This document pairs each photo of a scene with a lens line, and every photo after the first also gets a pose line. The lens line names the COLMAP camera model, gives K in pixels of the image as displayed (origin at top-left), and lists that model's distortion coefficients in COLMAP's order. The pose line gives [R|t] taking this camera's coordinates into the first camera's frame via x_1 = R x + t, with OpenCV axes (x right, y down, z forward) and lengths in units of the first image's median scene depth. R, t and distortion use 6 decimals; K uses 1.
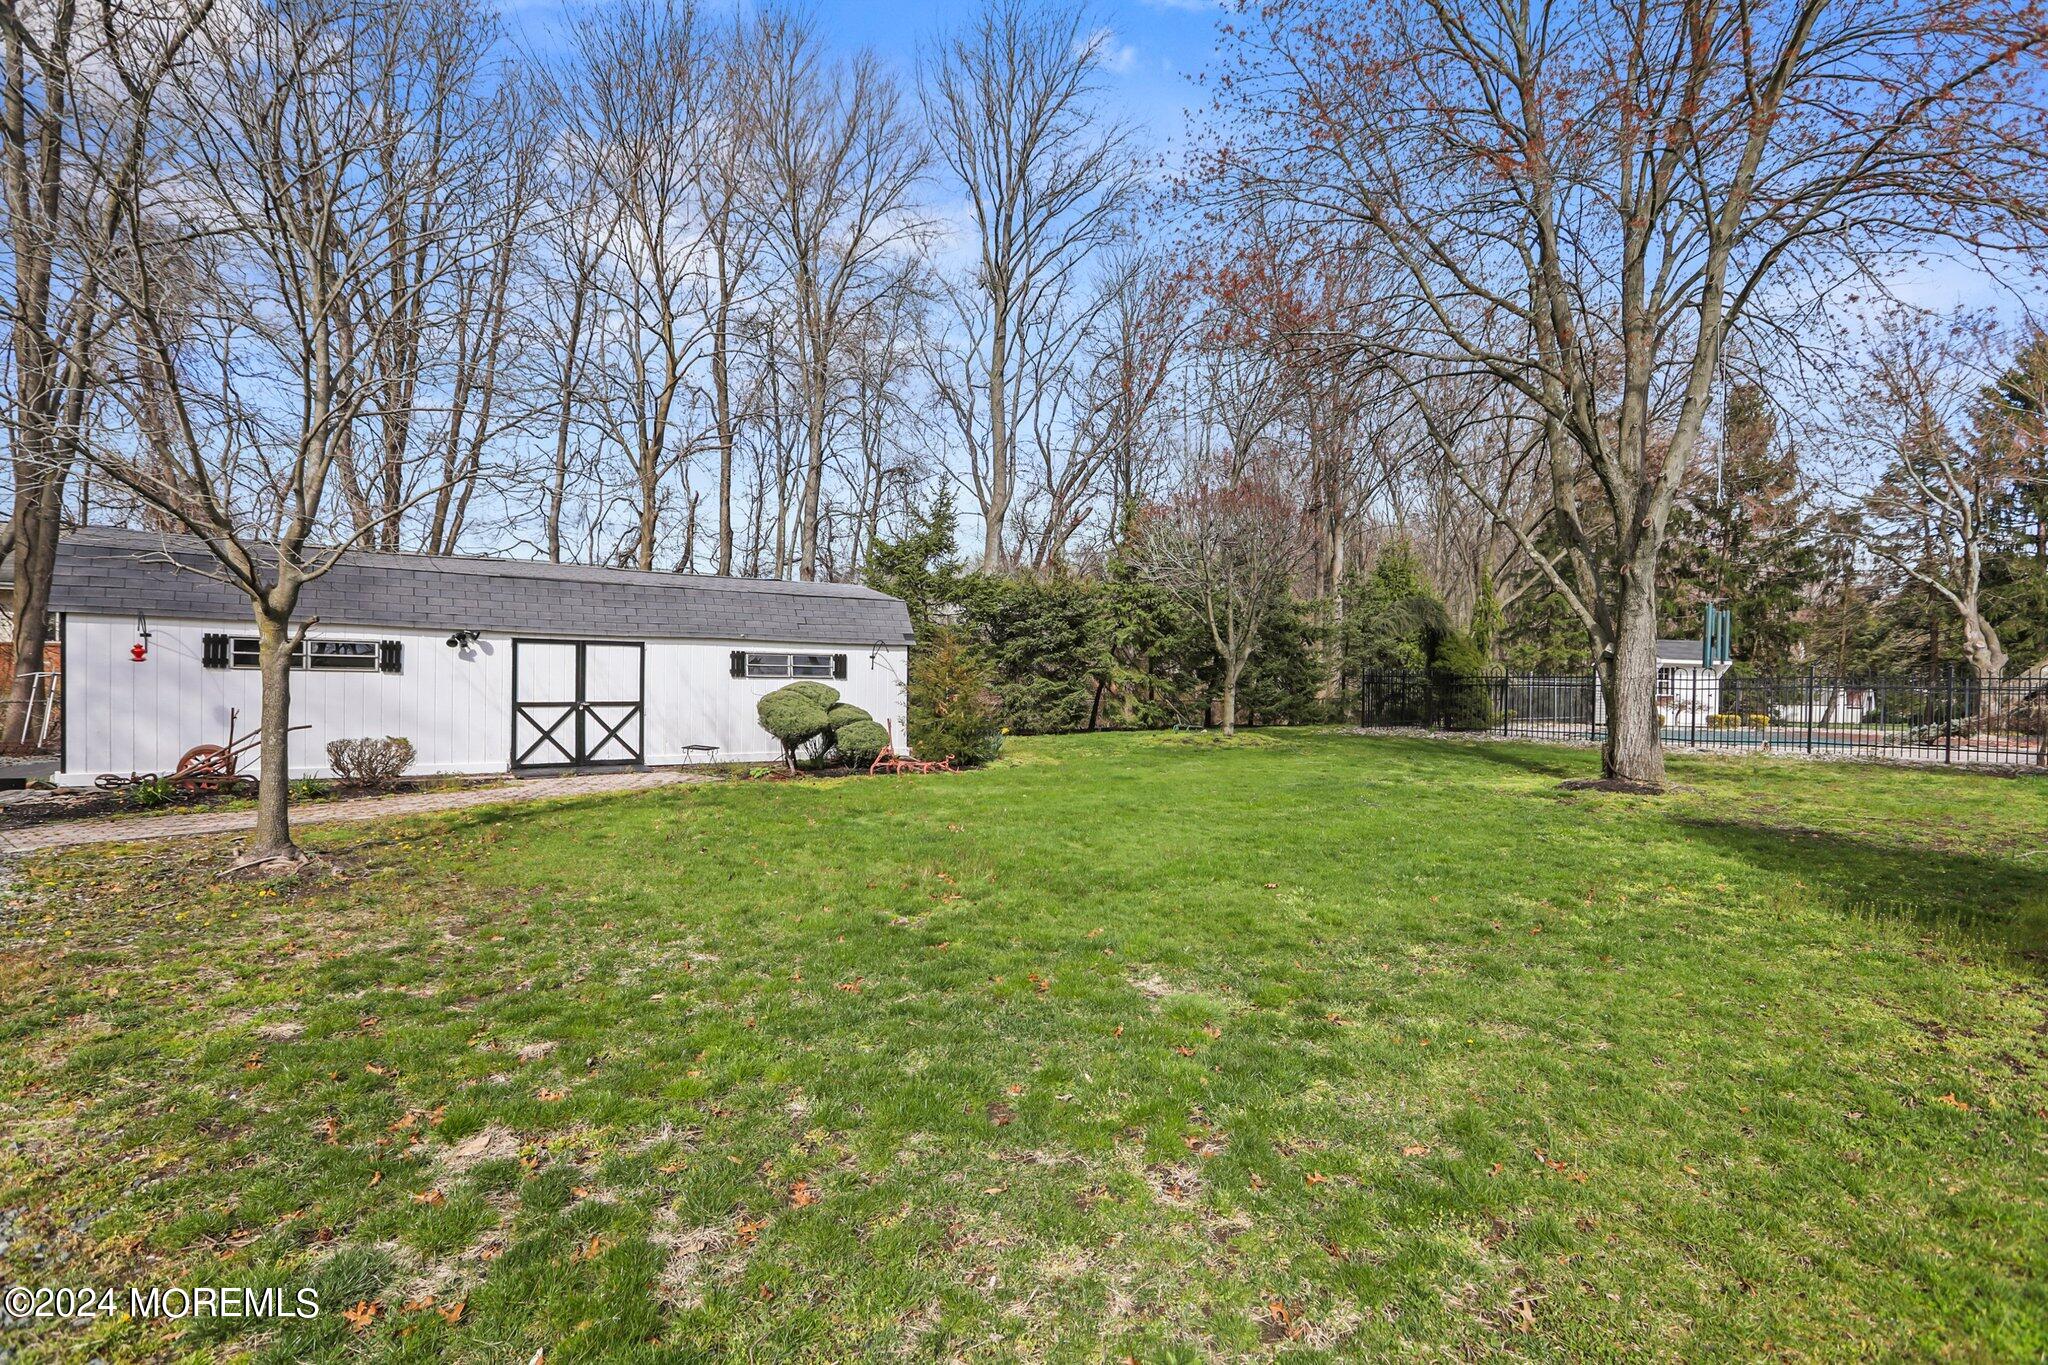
lens RADIAL K [[948.8, 0, 1024.0], [0, 948.8, 682.5], [0, 0, 1]] dist [-0.048075, 0.018263]
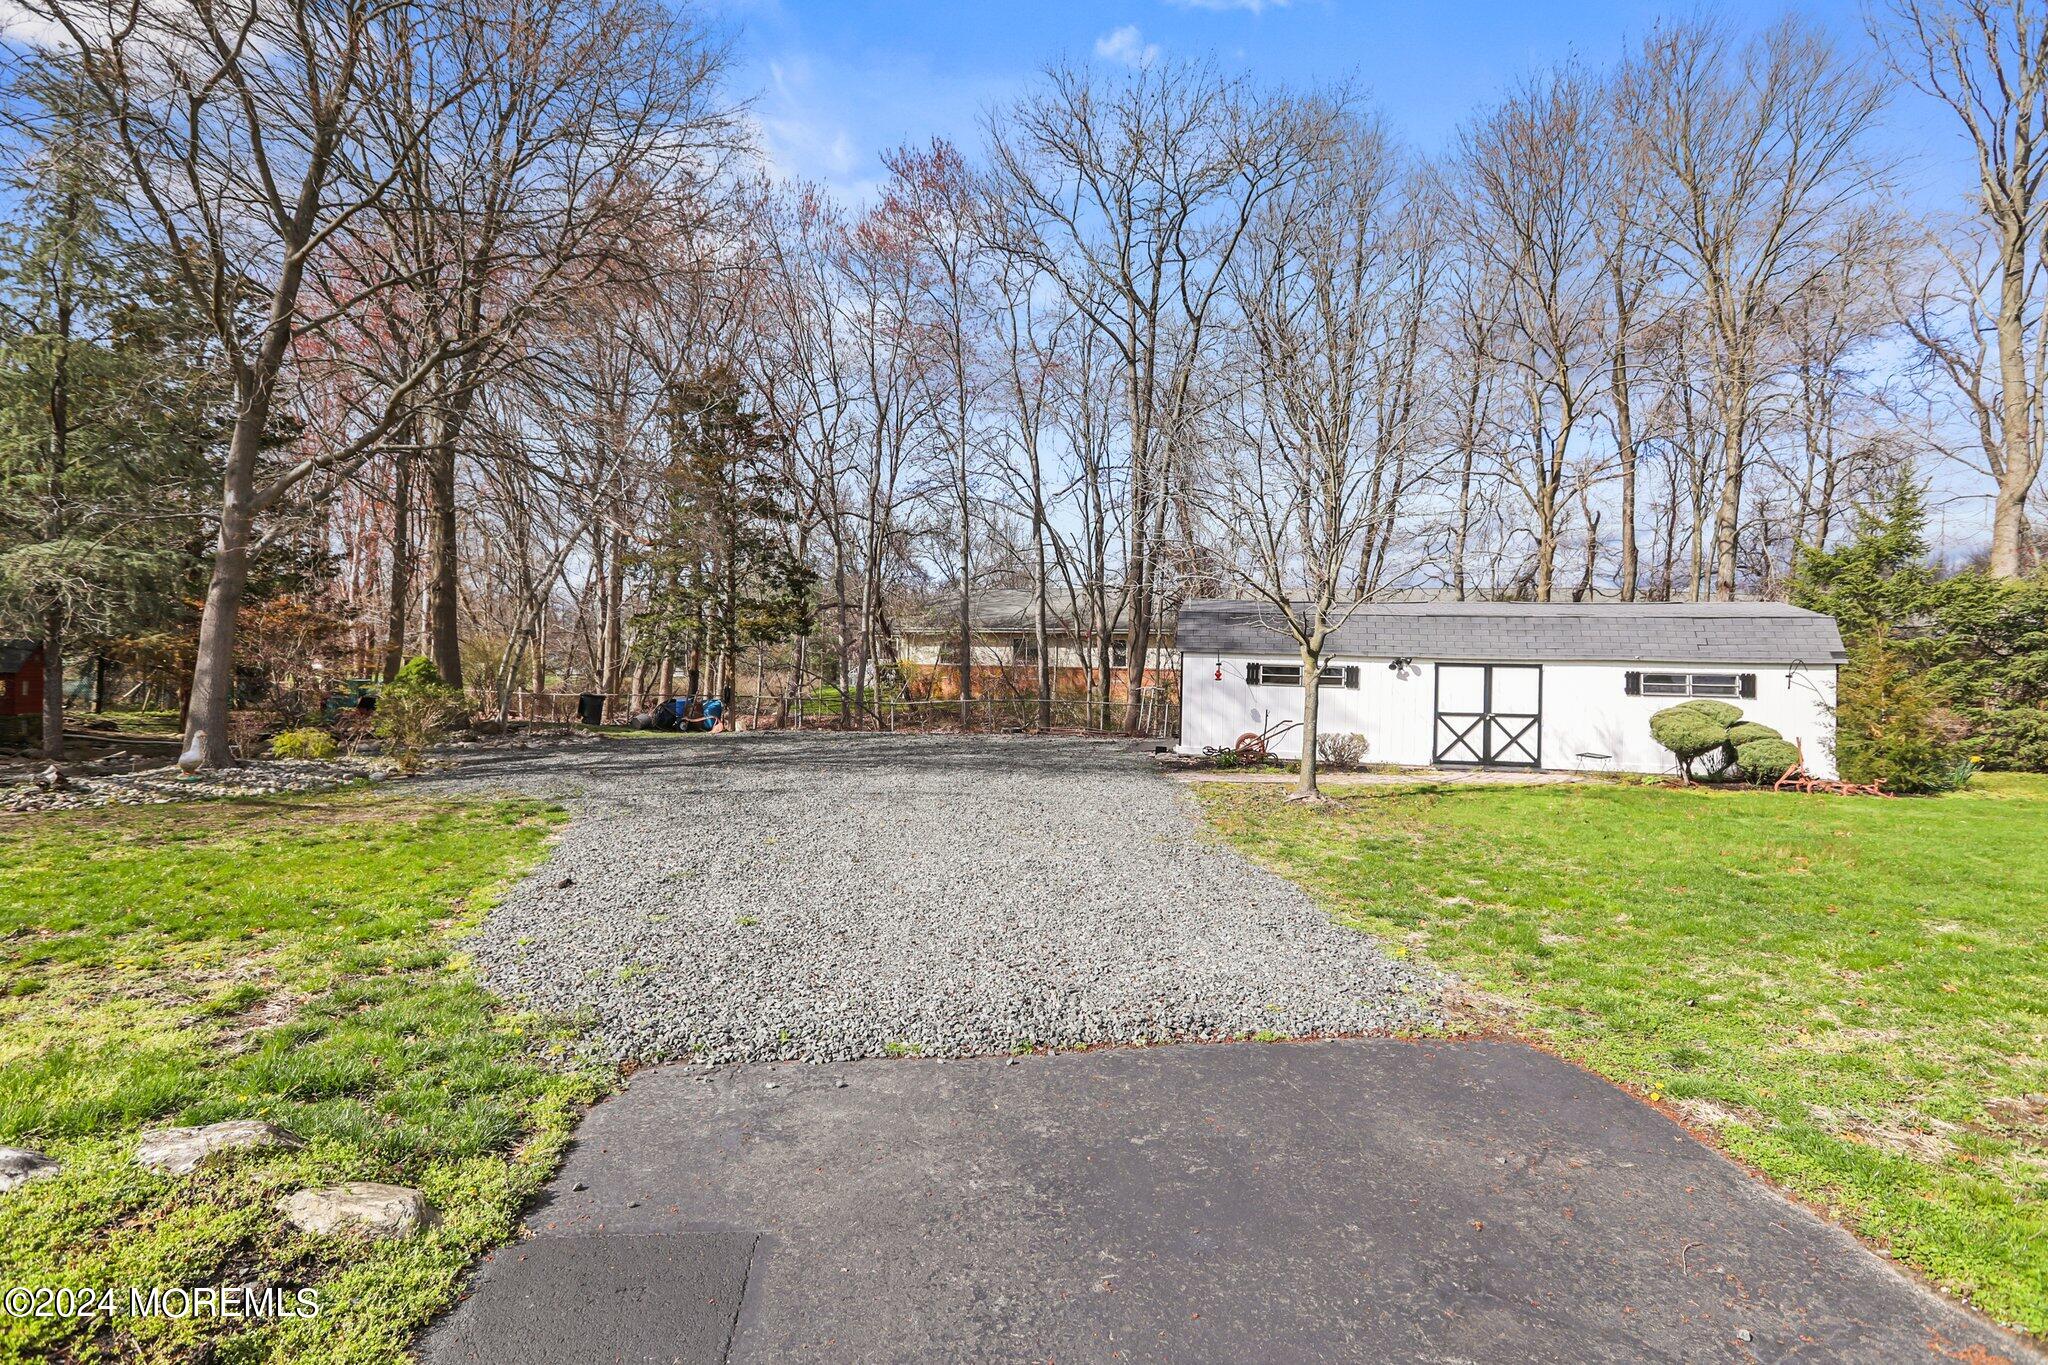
lens RADIAL K [[958.2, 0, 1017.5], [0, 958.2, 662.5], [0, 0, 1]] dist [-0.013941, 0.000856]
pose [[0.631143, -0.015349, -0.775515, 0.108053], [-0.018030, 0.999244, -0.034451, 0.007588], [0.775457, 0.035726, 0.630389, -0.260082]]
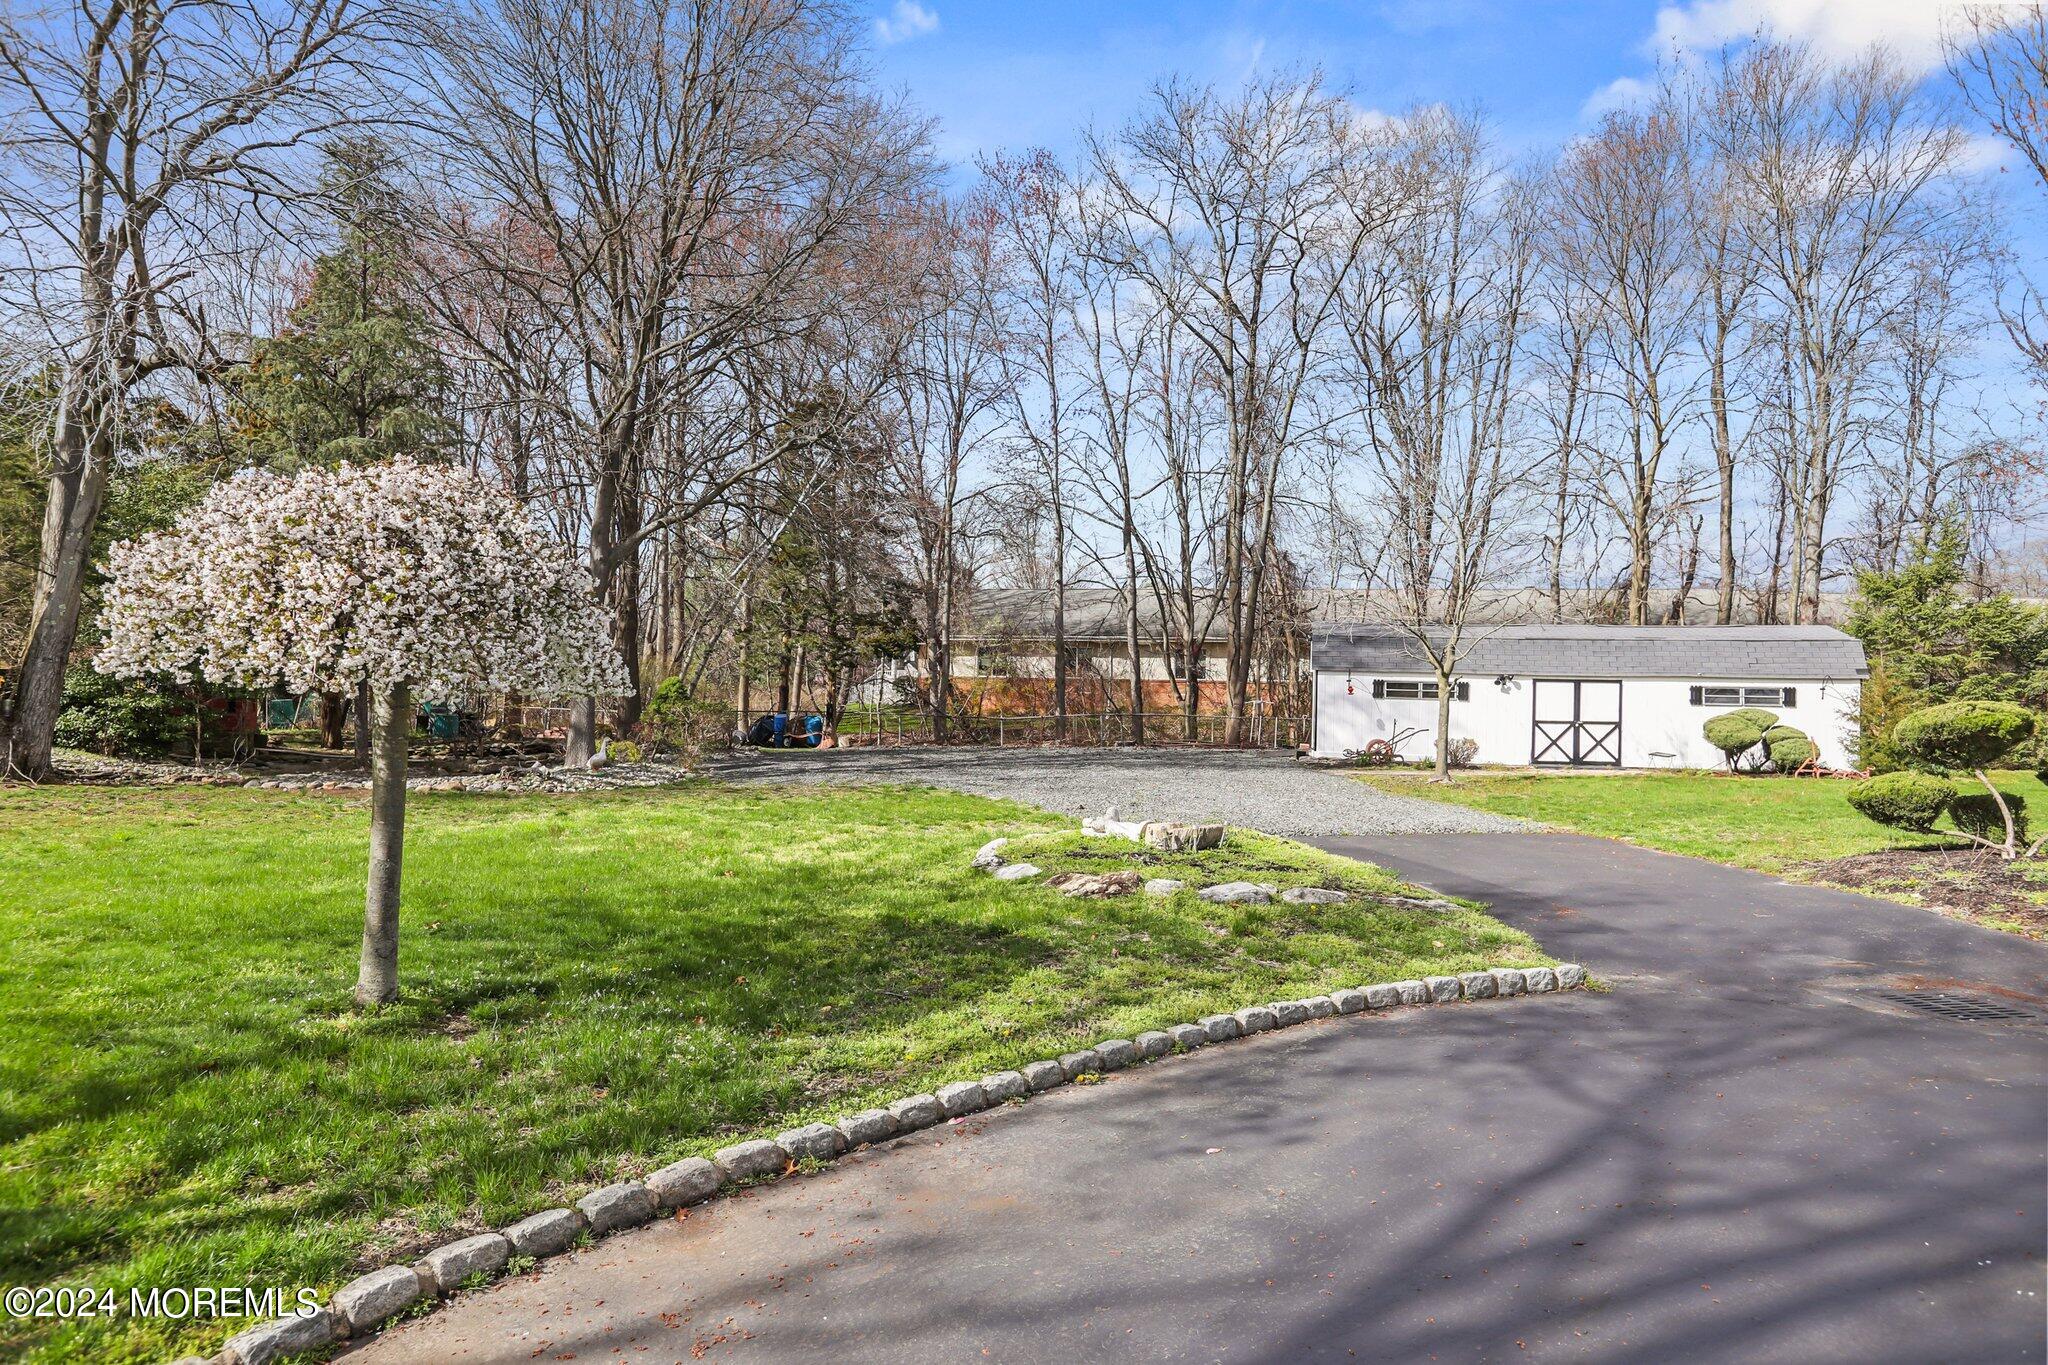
lens RADIAL K [[1296.3, 0, 1024.0], [0, 1296.3, 682.5], [0, 0, 1]] dist [0.023106, -0.000129]
pose [[0.662916, -0.010565, -0.748619, 0.449642], [-0.012209, 0.999615, -0.024919, 0.019863], [0.748594, 0.025659, 0.662532, -0.935245]]
